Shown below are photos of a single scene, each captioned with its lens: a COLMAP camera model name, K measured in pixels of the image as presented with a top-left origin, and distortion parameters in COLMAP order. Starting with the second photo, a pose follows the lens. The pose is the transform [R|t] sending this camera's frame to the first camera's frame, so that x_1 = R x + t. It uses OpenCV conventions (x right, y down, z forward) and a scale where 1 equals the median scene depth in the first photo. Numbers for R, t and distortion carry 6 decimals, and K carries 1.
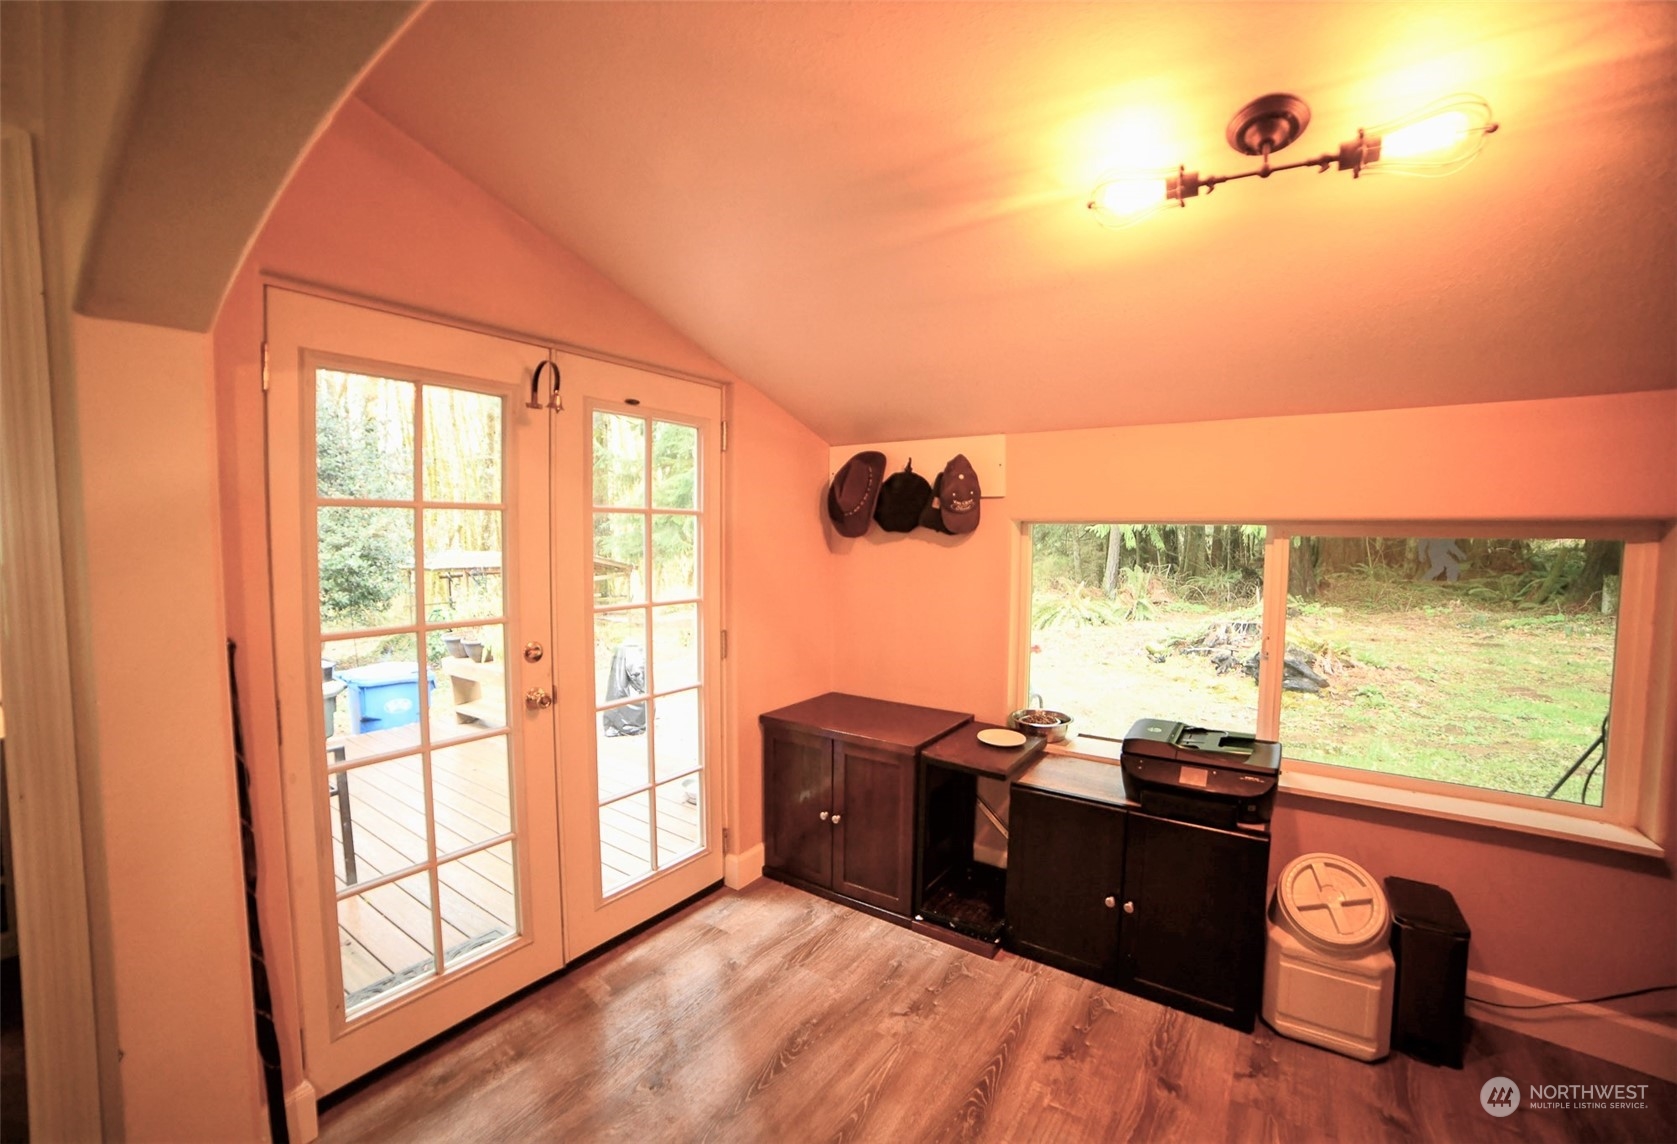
lens RADIAL K [[684.5, 0, 838.5], [0, 684.5, 572.0], [0, 0, 1]] dist [-0.121261, 0.041849]
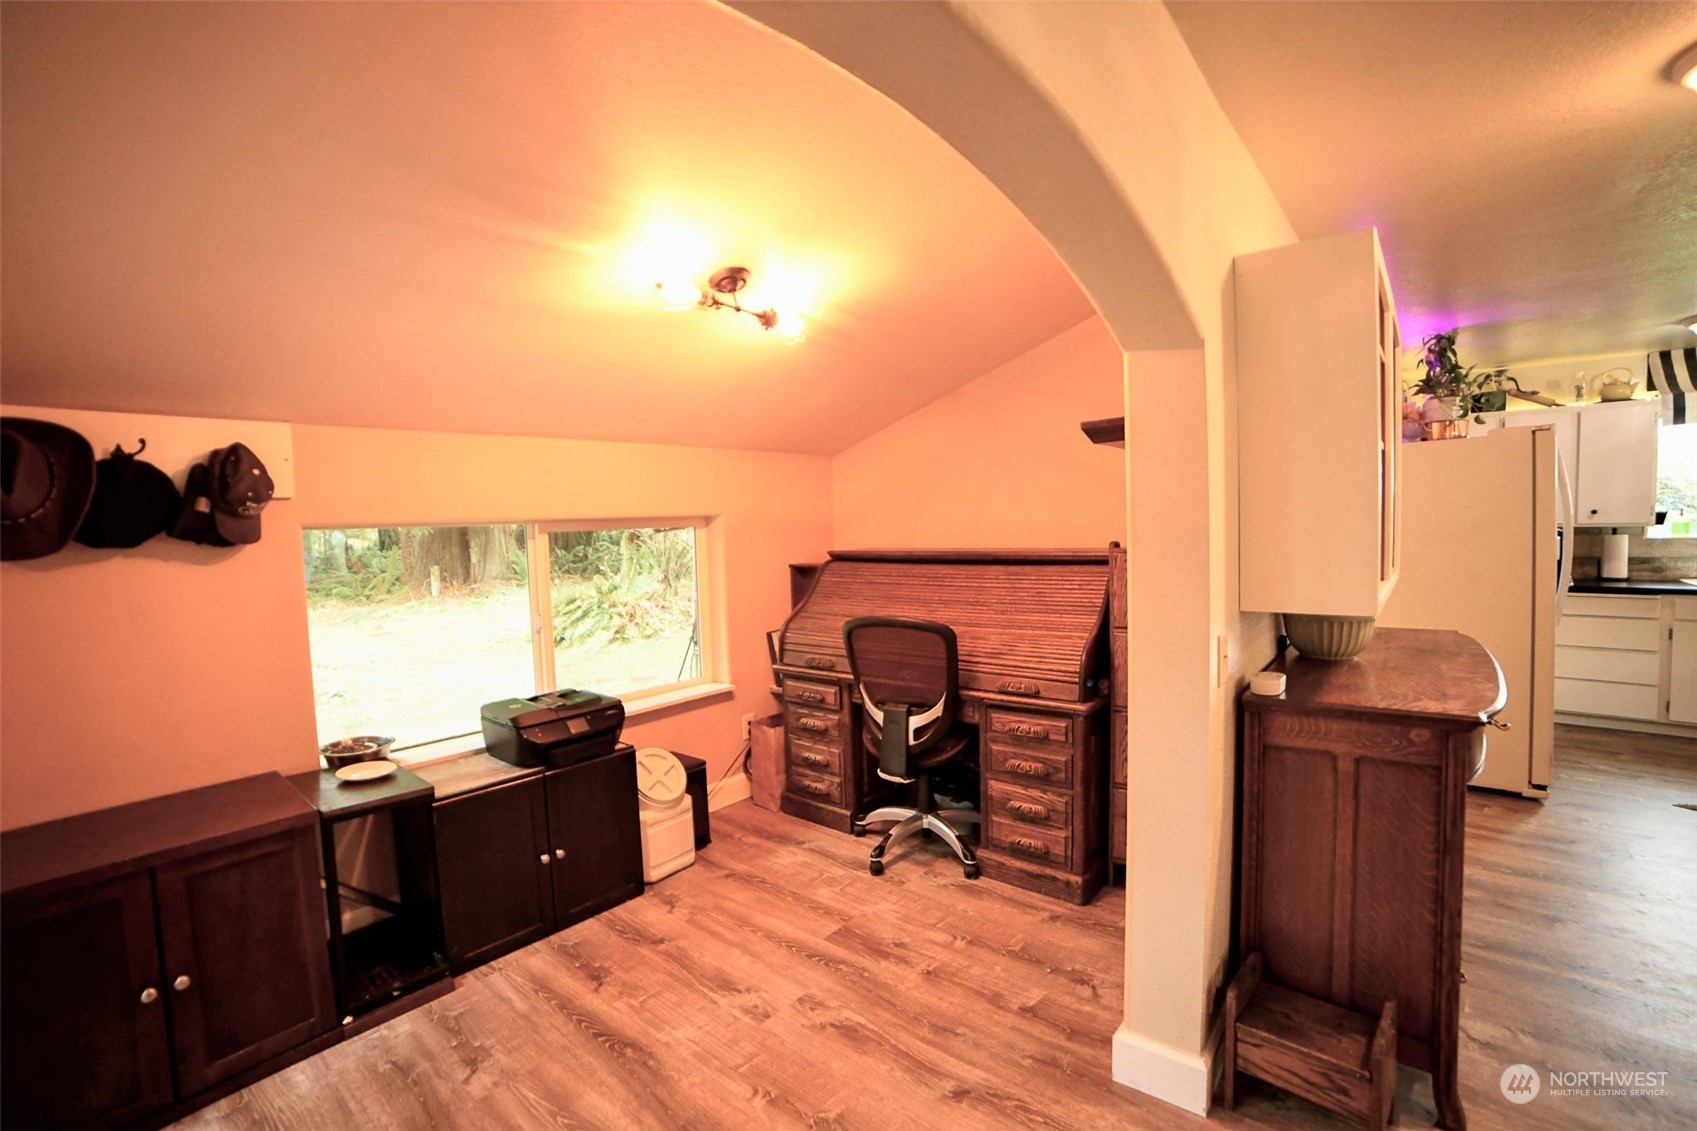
lens RADIAL K [[701.2, 0, 848.5], [0, 701.2, 565.5], [0, 0, 1]] dist [-0.097571, 0.032166]
pose [[0.107245, -0.069912, 0.991772, -0.660220], [0.091488, 0.993986, 0.060175, -0.019794], [-0.990014, 0.084281, 0.112997, 0.313537]]
